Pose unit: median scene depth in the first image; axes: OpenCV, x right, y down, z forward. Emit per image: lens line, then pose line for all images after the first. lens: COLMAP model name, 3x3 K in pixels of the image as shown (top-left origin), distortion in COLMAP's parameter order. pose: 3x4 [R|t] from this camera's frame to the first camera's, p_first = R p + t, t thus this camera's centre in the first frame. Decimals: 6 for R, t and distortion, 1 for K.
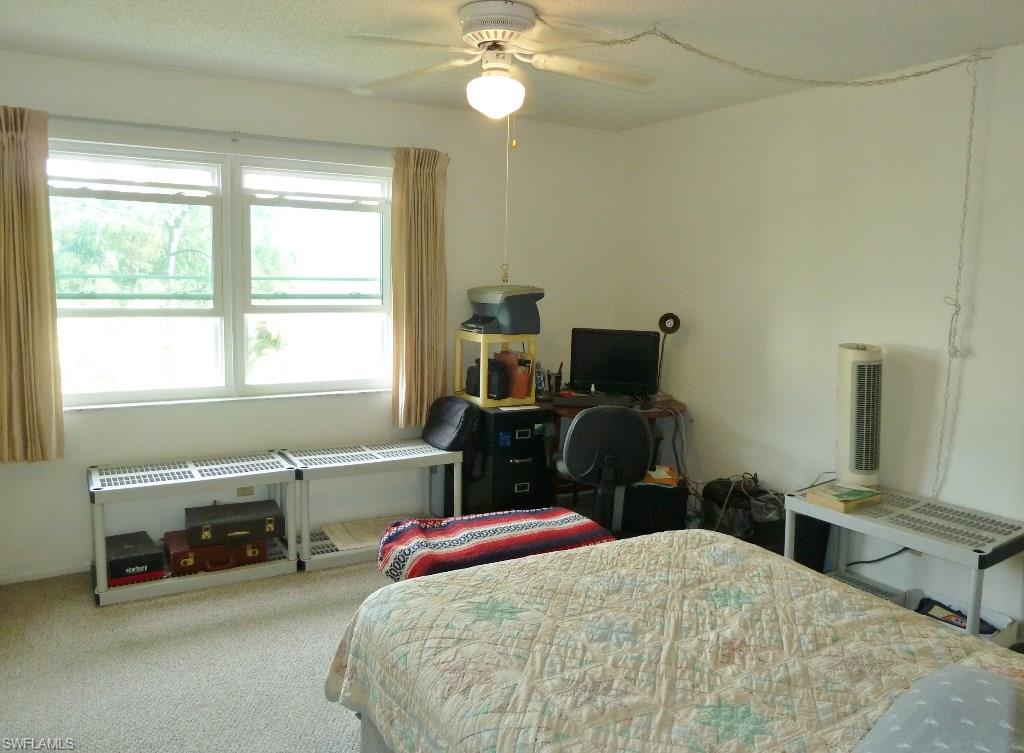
lens RADIAL K [[799.7, 0, 512.0], [0, 799.7, 376.5], [0, 0, 1]] dist [-0.035074, 0.004362]
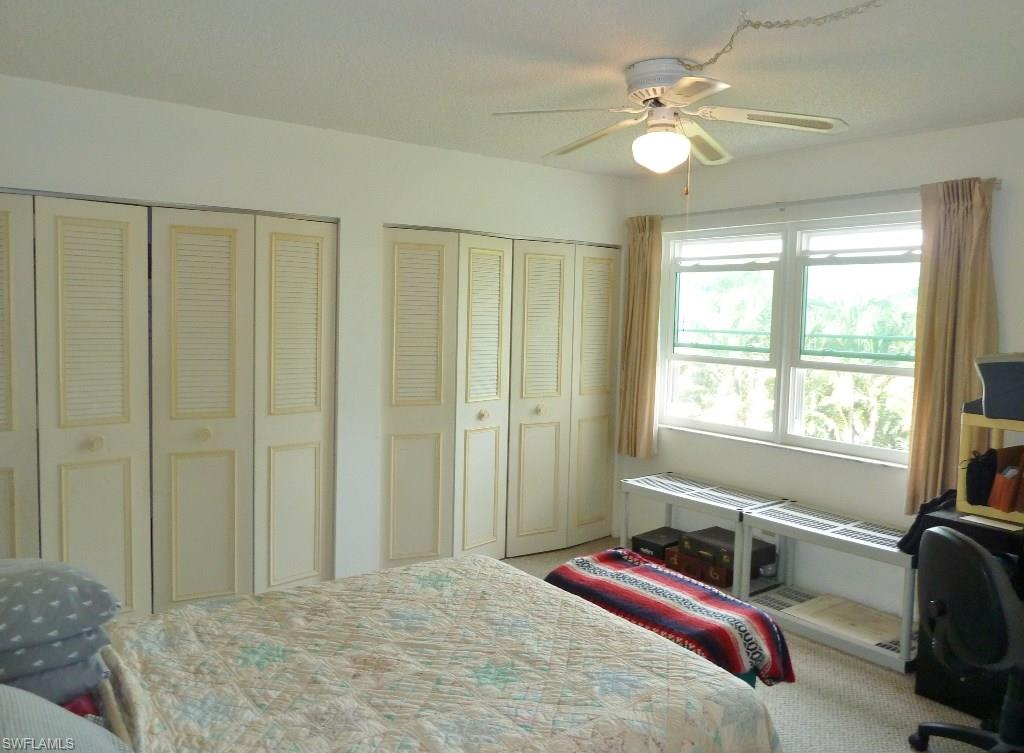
lens RADIAL K [[799.7, 0, 512.0], [0, 799.7, 376.5], [0, 0, 1]] dist [-0.035074, 0.004362]
pose [[0.070679, 0.057918, -0.995816, 0.790970], [-0.147522, 0.987942, 0.046990, -0.069767], [0.986530, 0.143584, 0.078371, 0.616559]]
